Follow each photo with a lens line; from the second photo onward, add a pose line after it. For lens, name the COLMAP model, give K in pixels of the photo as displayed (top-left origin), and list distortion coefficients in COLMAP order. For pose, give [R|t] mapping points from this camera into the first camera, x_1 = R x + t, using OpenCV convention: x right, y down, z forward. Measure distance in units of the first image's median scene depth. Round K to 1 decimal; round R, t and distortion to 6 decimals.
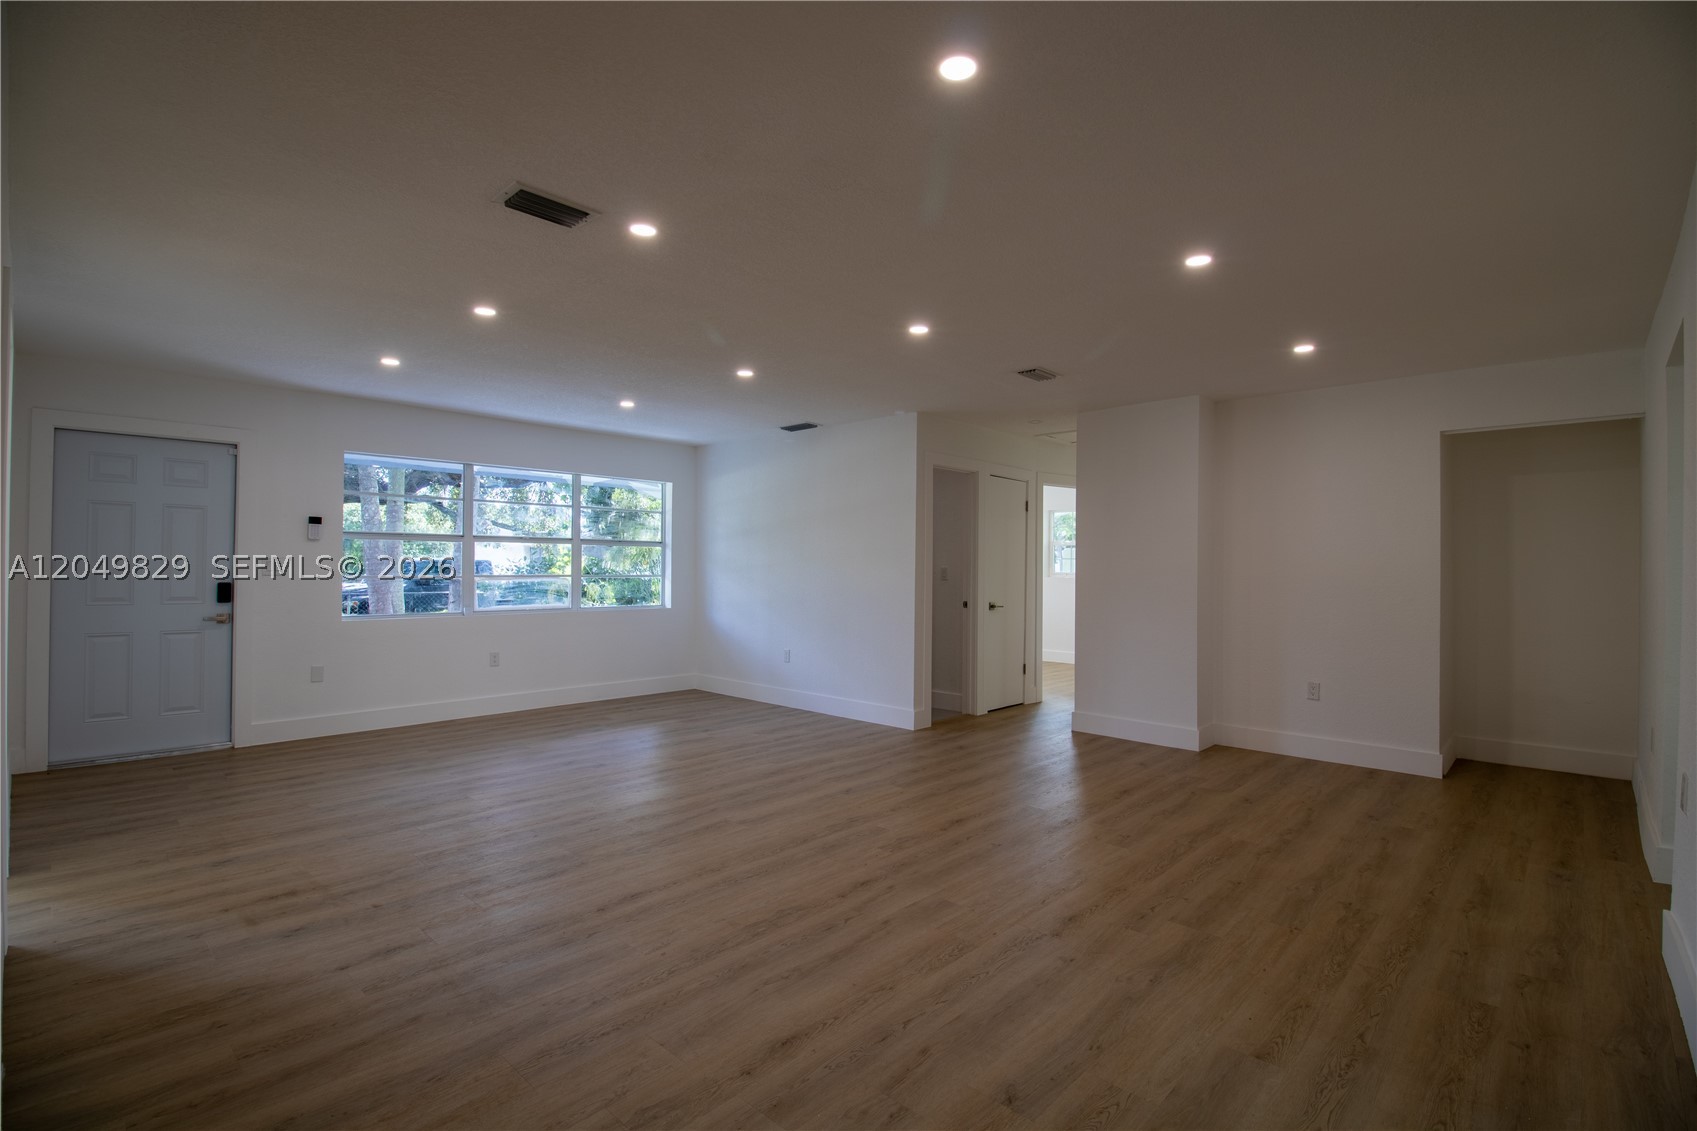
lens RADIAL K [[788.2, 0, 859.2], [0, 788.2, 559.6], [0, 0, 1]] dist [-0.000225, -0.013076]
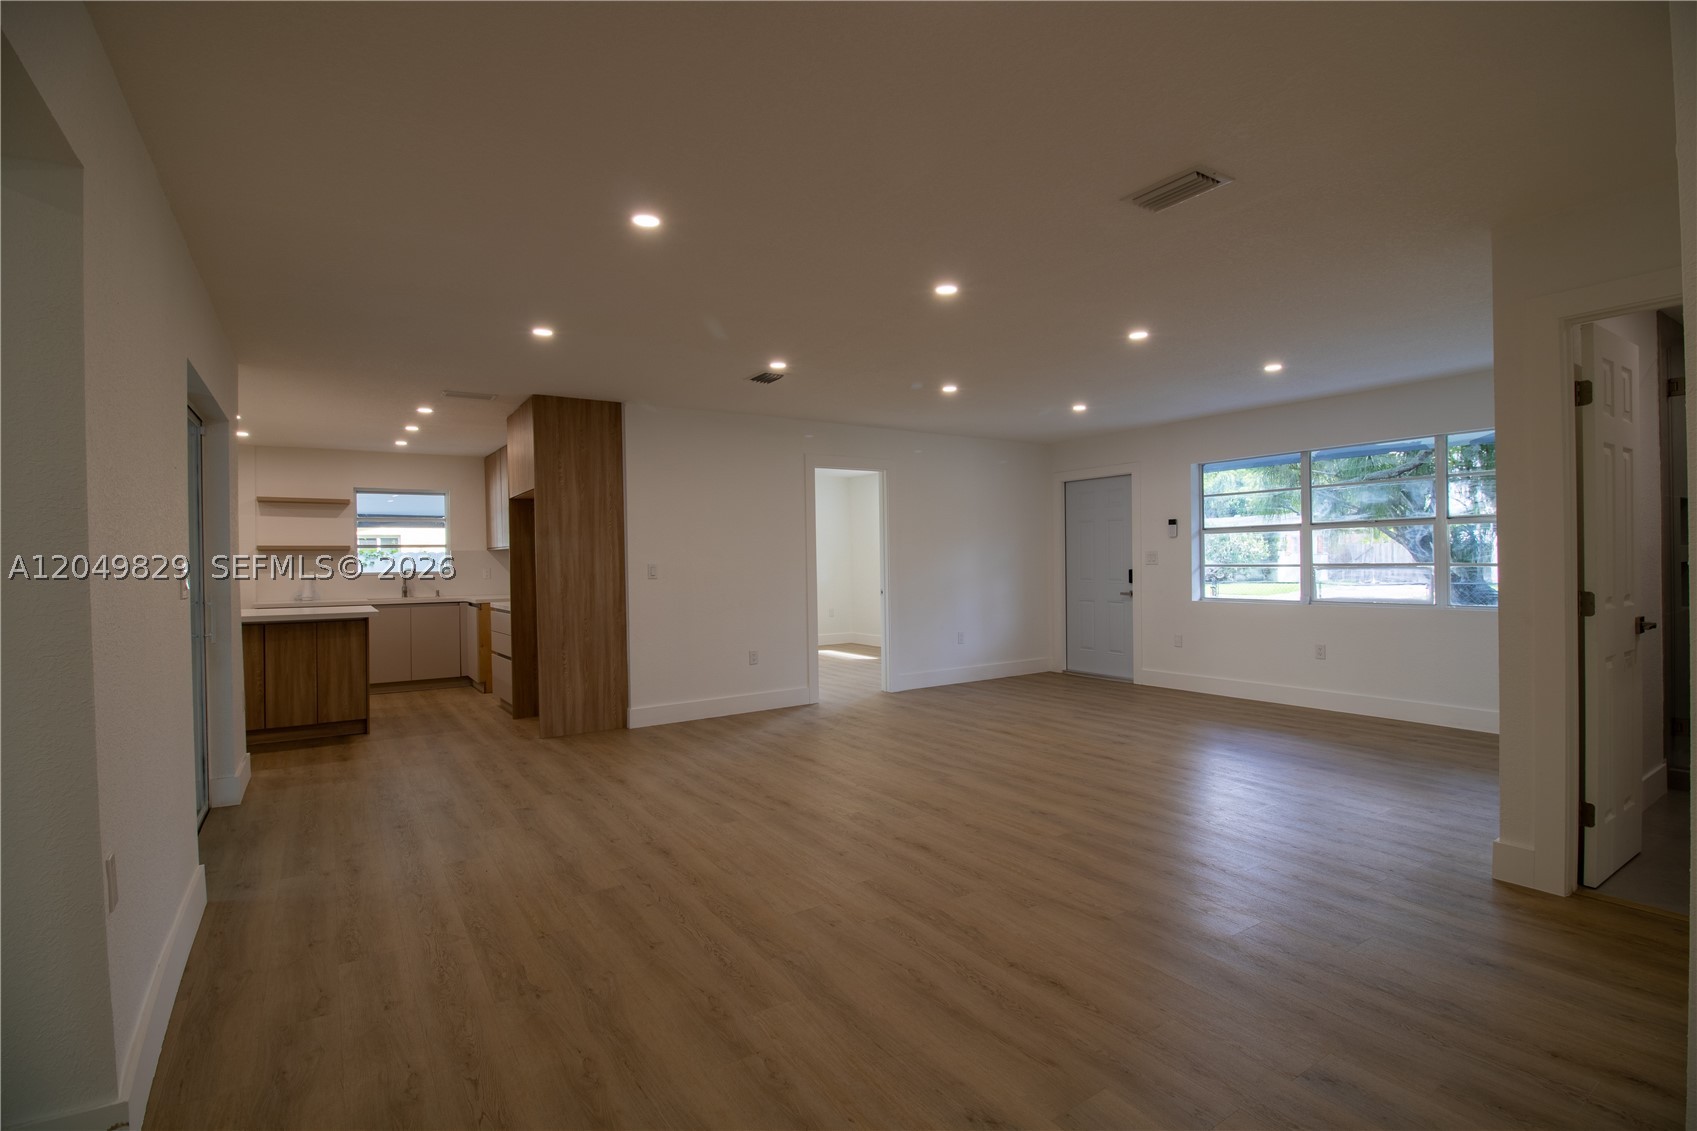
lens RADIAL K [[785.4, 0, 860.4], [0, 785.4, 560.2], [0, 0, 1]] dist [-0.001680, -0.011417]
pose [[-0.224360, -0.002781, -0.974502, 1.182544], [0.022329, 0.999719, -0.007994, 0.021406], [0.974251, -0.023553, -0.224234, 1.351005]]
